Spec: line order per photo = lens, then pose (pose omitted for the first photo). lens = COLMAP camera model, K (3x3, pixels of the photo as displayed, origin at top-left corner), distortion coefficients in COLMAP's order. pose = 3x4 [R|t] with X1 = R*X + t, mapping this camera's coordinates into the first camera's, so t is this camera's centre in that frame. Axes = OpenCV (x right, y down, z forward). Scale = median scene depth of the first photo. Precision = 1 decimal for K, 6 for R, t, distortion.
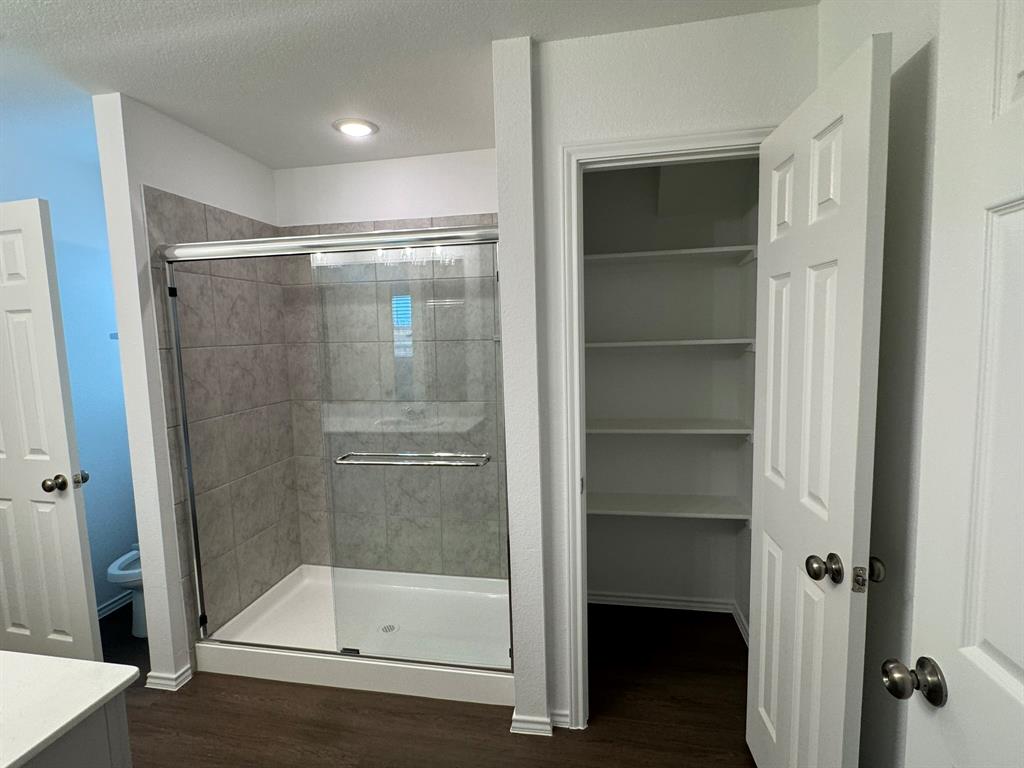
lens RADIAL K [[513.9, 0, 512.0], [0, 513.9, 384.0], [0, 0, 1]] dist [-0.002152, 0.001466]
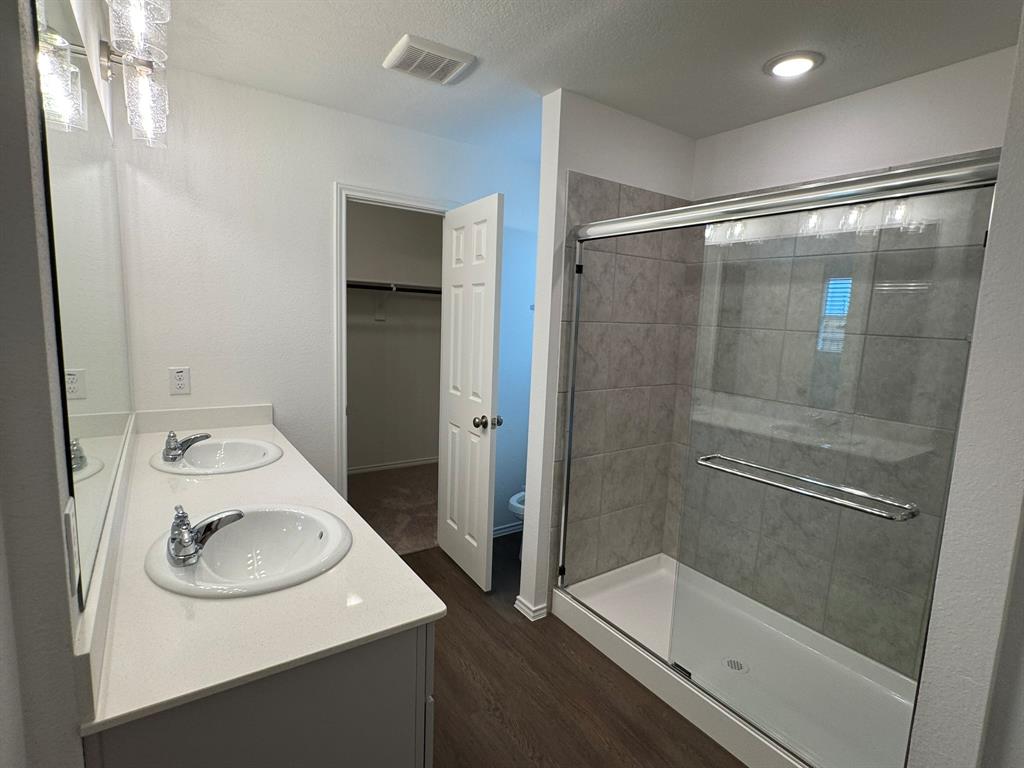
lens RADIAL K [[513.9, 0, 512.0], [0, 513.9, 384.0], [0, 0, 1]] dist [-0.002152, 0.001466]
pose [[0.702483, 0.149231, -0.695879, 0.024375], [-0.127387, 0.988344, 0.083354, -0.010920], [0.700207, 0.030091, 0.713305, 0.119444]]
